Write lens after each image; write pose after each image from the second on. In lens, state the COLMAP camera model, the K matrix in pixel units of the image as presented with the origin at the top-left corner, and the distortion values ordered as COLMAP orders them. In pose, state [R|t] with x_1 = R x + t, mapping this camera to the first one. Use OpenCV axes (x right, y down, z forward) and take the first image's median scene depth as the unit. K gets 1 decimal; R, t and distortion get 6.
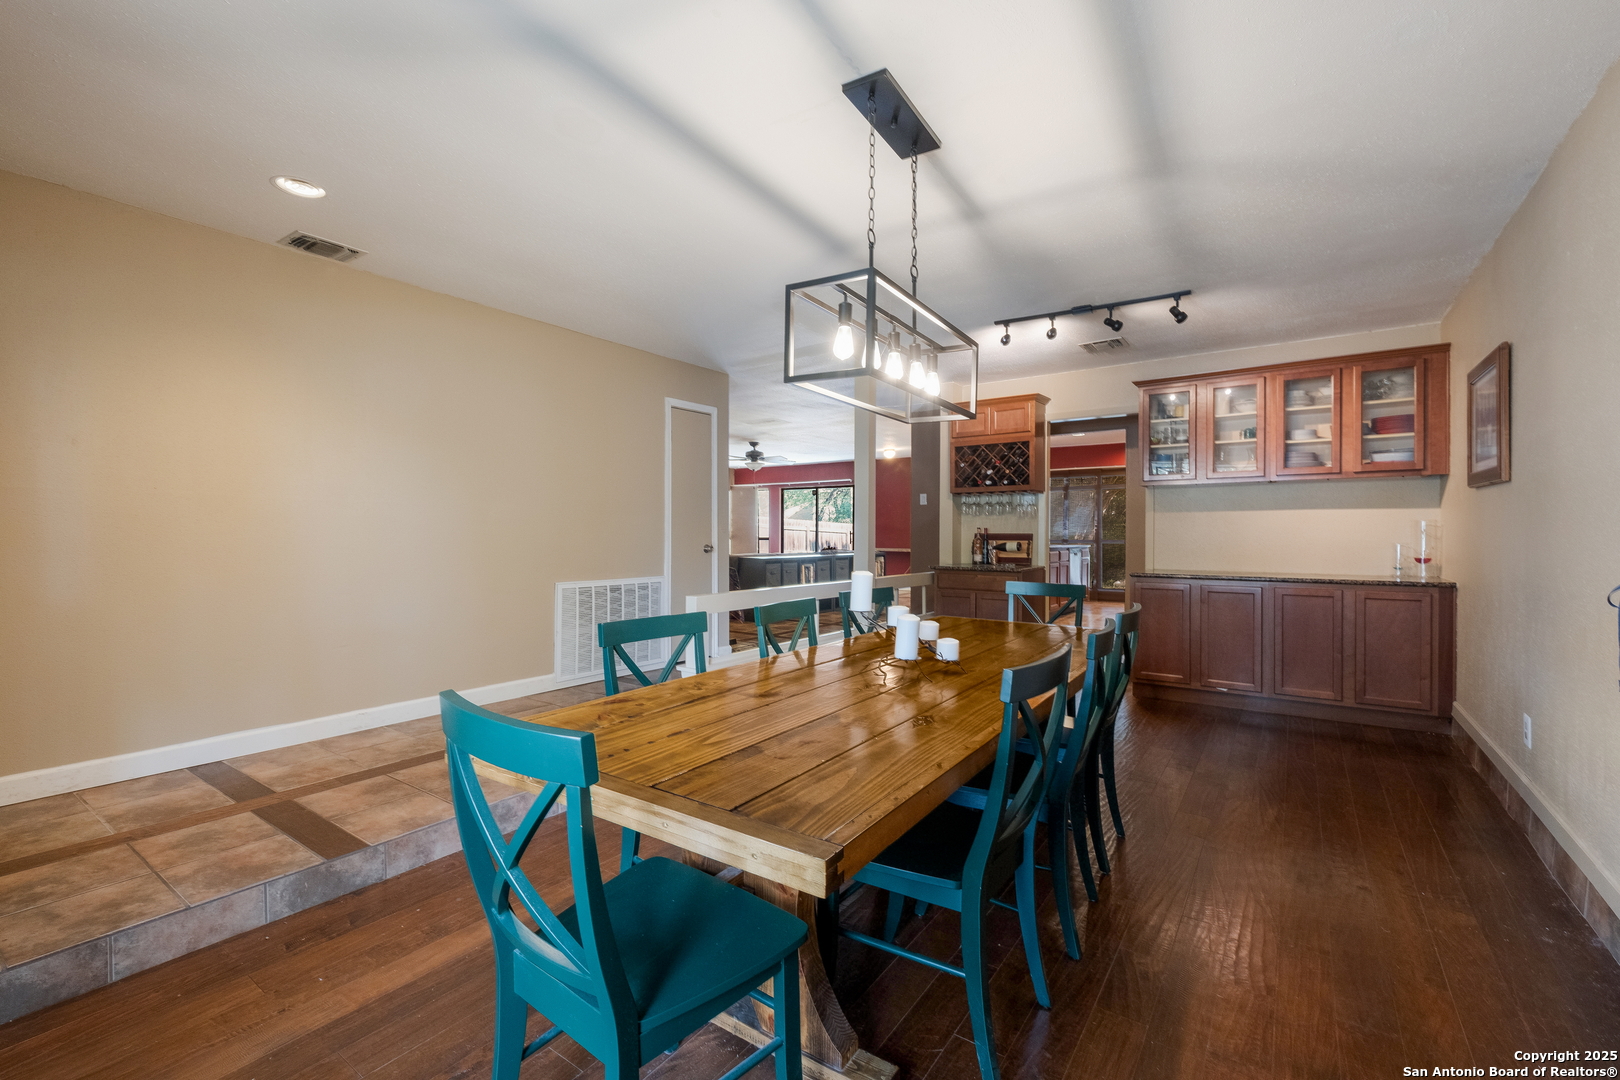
lens RADIAL K [[694.7, 0, 804.0], [0, 694.7, 544.4], [0, 0, 1]] dist [0.009218, -0.003047]
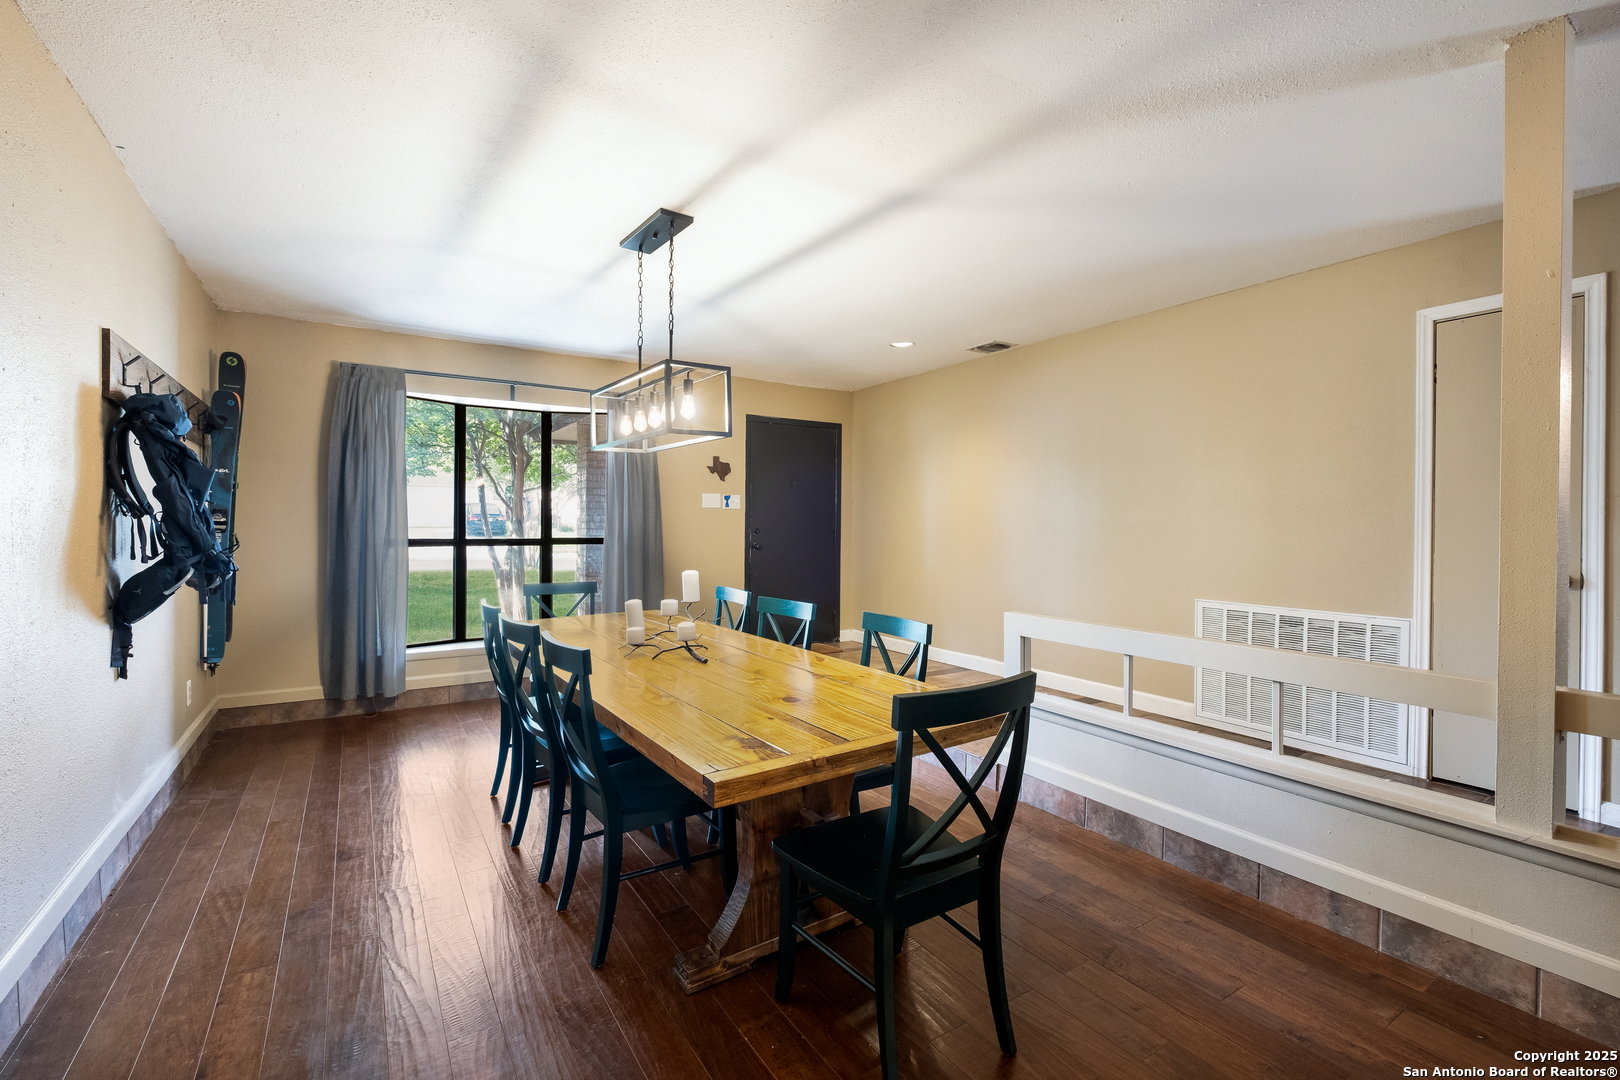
lens RADIAL K [[694.7, 0, 816.0], [0, 694.7, 525.3], [0, 0, 1]] dist [0.009218, -0.003047]
pose [[-0.355422, 0.007458, -0.934676, 0.594457], [-0.007200, 0.999917, 0.010716, -0.040201], [0.934678, 0.010538, -0.355339, 0.841787]]
